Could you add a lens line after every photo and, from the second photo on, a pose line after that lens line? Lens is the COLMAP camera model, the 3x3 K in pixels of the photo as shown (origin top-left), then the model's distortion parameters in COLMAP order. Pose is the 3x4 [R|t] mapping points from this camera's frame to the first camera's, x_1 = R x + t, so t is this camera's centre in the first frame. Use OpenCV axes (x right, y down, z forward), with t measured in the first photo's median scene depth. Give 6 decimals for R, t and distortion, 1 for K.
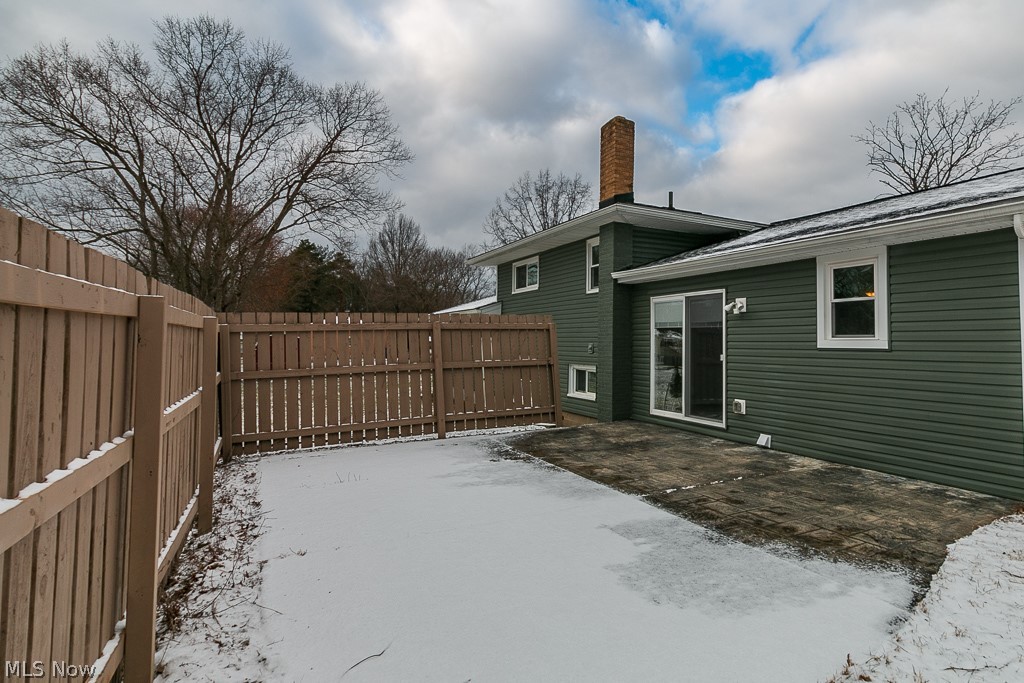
lens RADIAL K [[492.3, 0, 517.5], [0, 492.3, 336.8], [0, 0, 1]] dist [-0.002549, 0.000276]
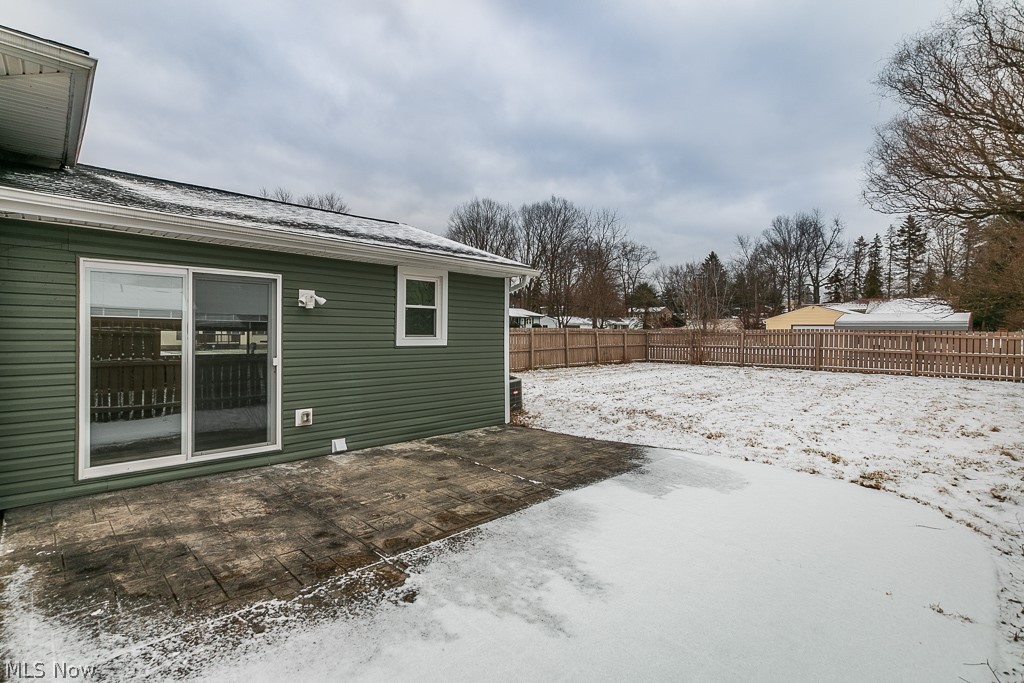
lens RADIAL K [[492.3, 0, 516.2], [0, 492.3, 337.7], [0, 0, 1]] dist [-0.002549, 0.000276]
pose [[-0.300476, -0.014252, 0.953683, -0.165010], [-0.017467, 0.999803, 0.009438, -0.003672], [-0.953630, -0.013822, -0.300665, 0.318941]]
